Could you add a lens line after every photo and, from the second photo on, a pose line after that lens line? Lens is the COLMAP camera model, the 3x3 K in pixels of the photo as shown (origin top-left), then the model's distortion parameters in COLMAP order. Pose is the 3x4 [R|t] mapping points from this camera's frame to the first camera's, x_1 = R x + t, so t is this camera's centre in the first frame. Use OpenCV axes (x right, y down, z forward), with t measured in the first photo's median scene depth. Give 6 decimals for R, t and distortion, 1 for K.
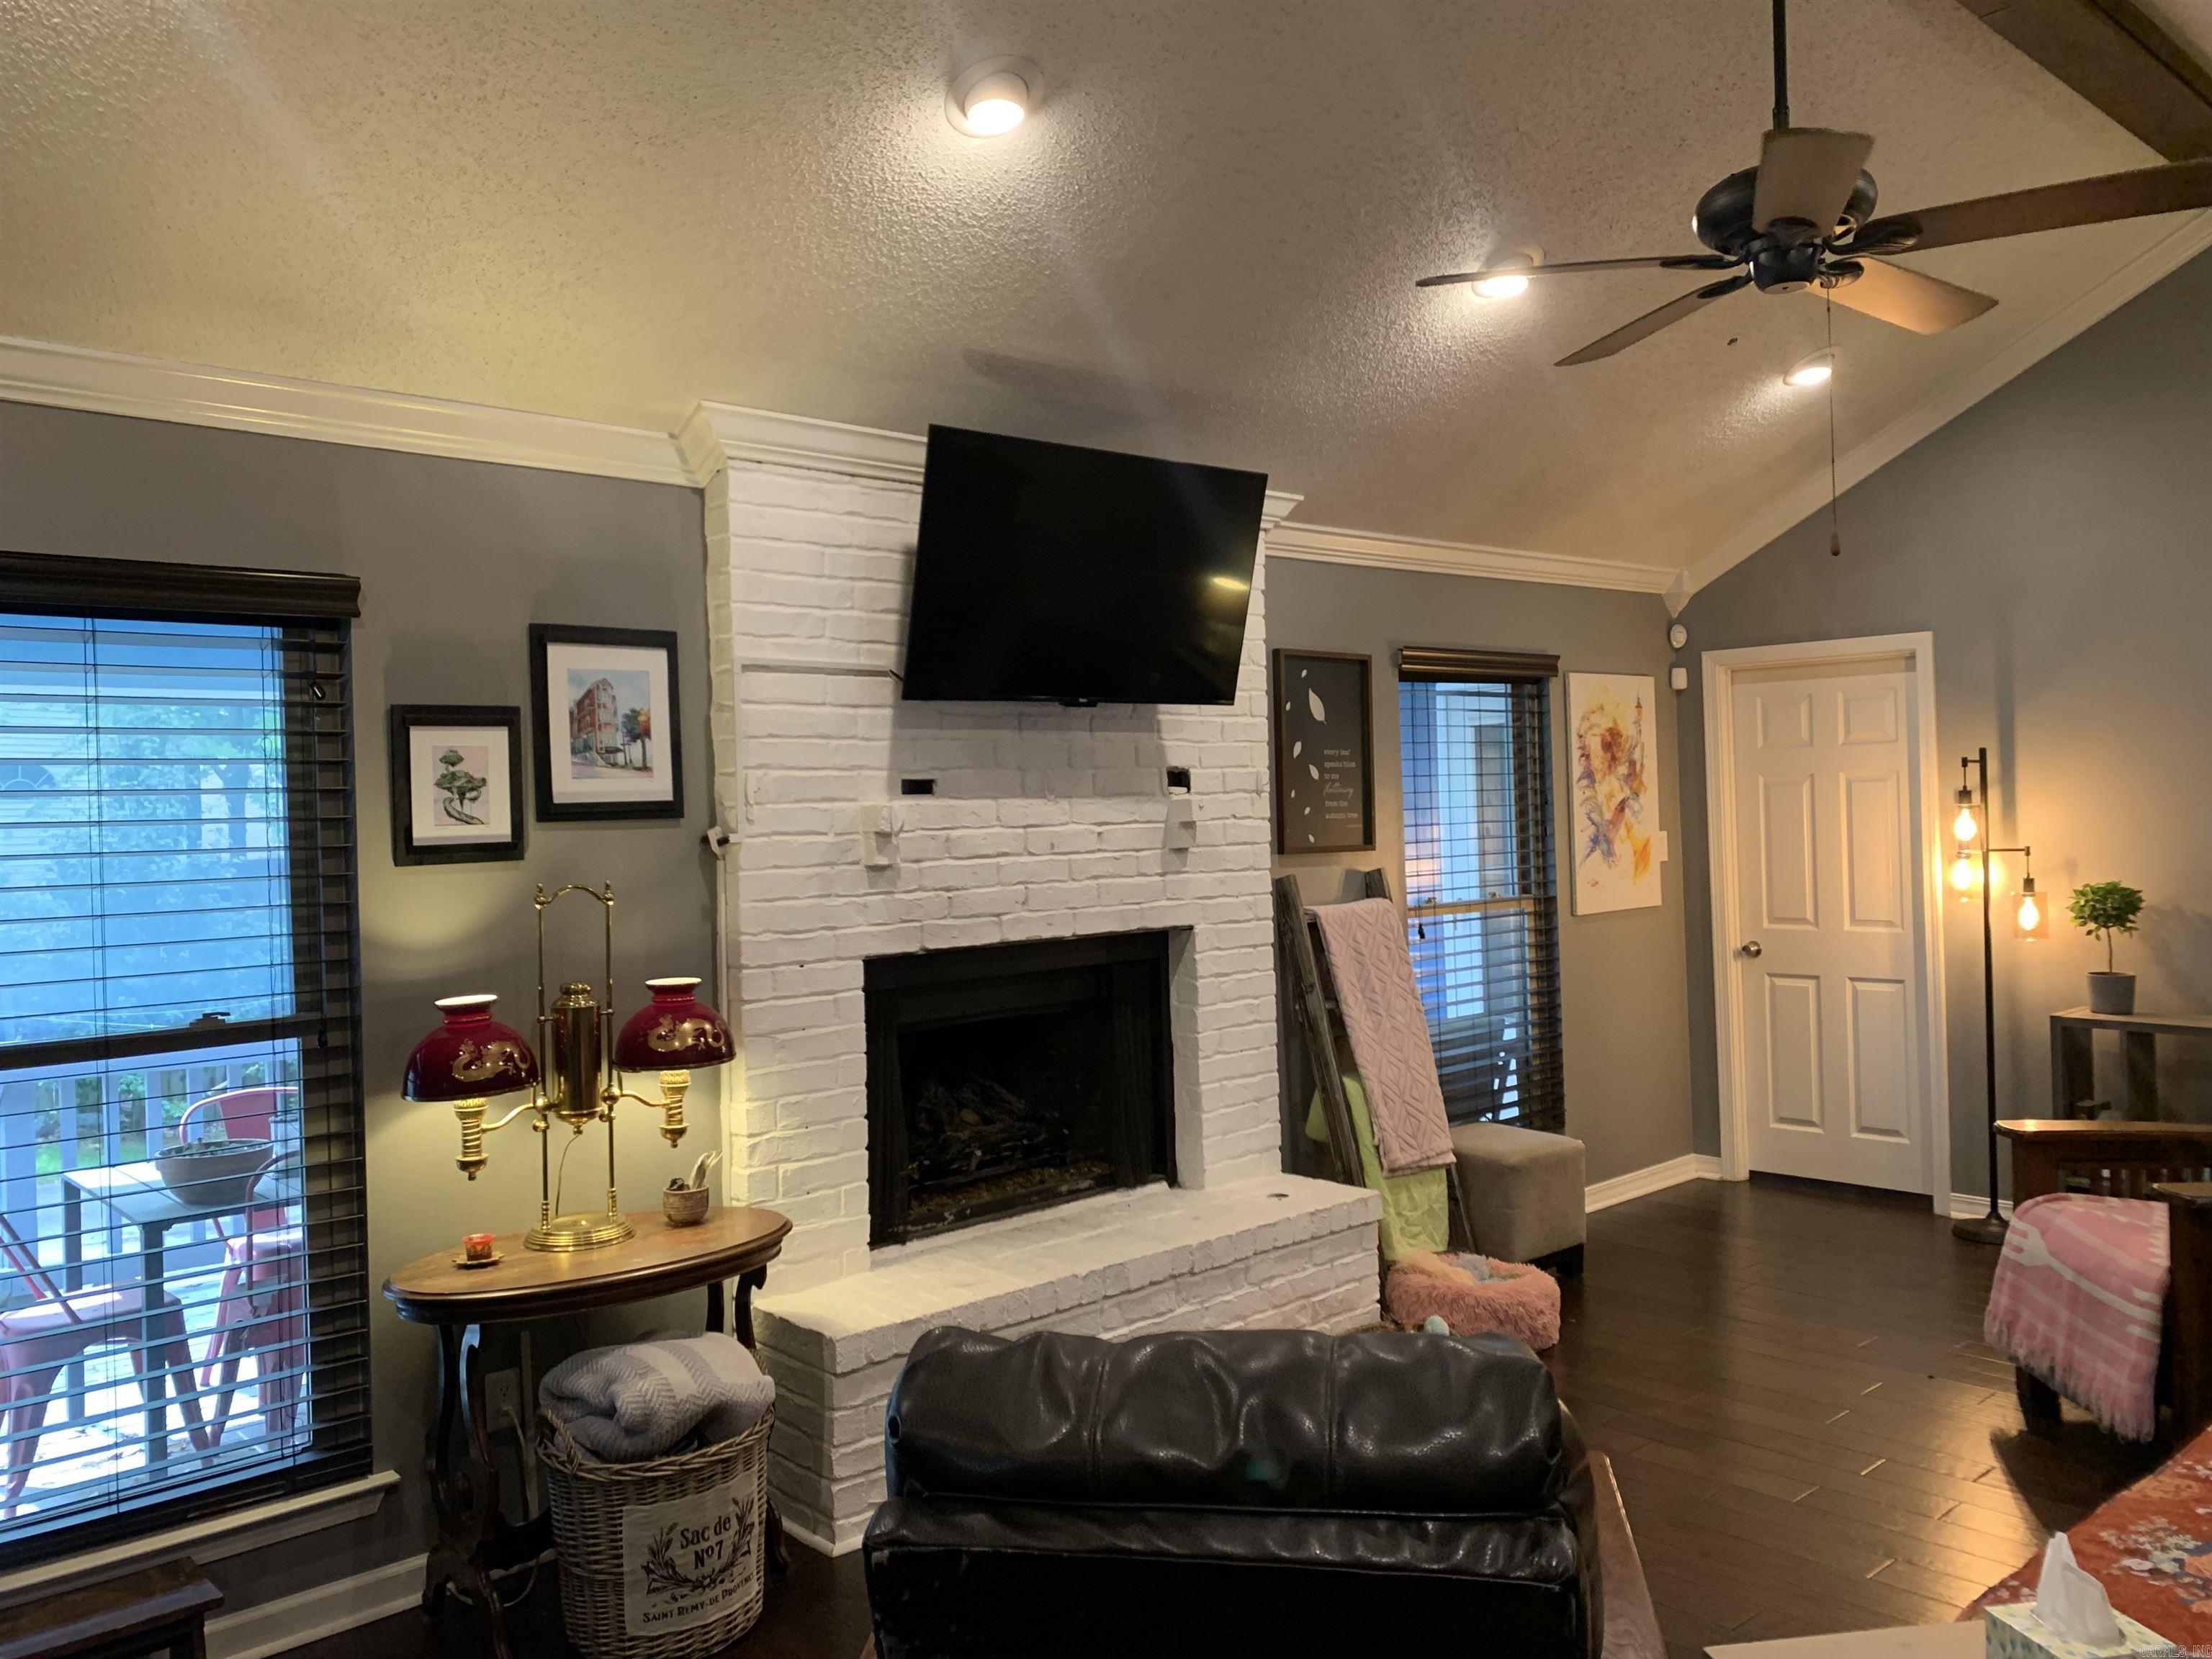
lens RADIAL K [[1776.0, 0, 1049.9], [0, 1776.0, 801.3], [0, 0, 1]] dist [0.222086, -0.398683]
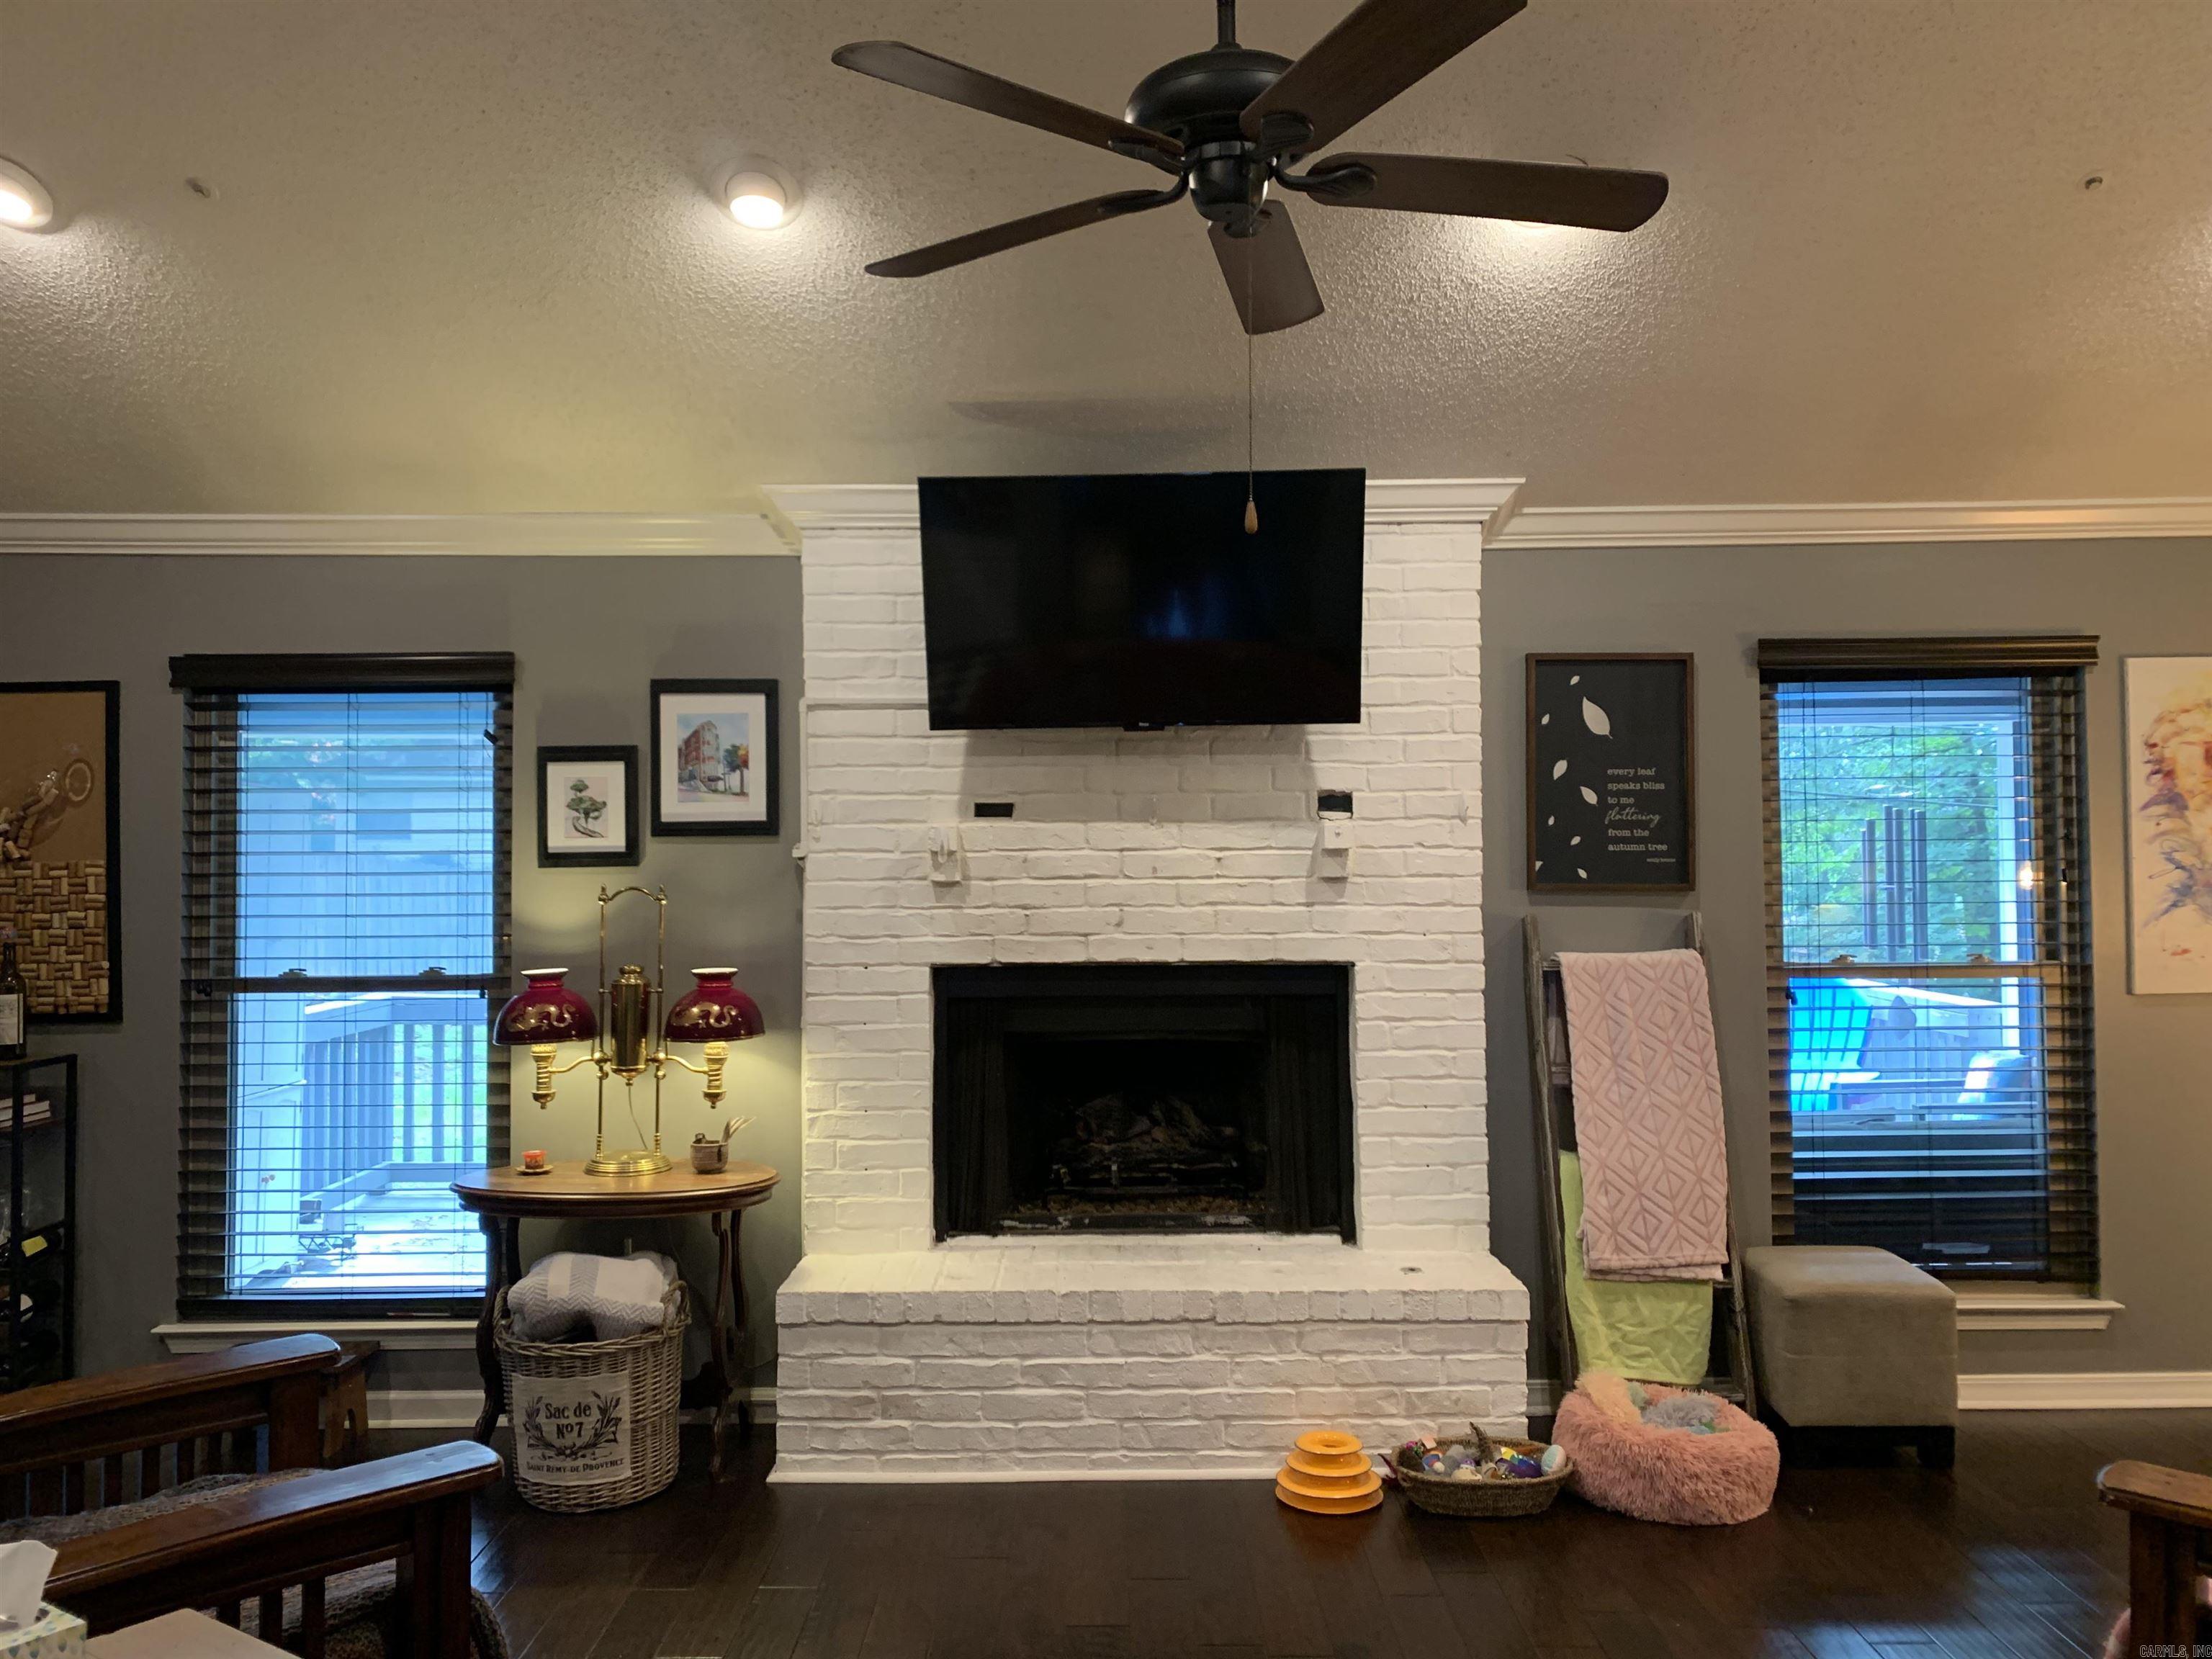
lens RADIAL K [[1776.0, 0, 1049.9], [0, 1776.0, 801.3], [0, 0, 1]] dist [0.222086, -0.398683]
pose [[0.725520, 0.005328, -0.688180, 0.713107], [-0.009523, 0.999952, -0.002297, -0.011734], [0.688135, 0.008220, 0.725536, 0.255466]]
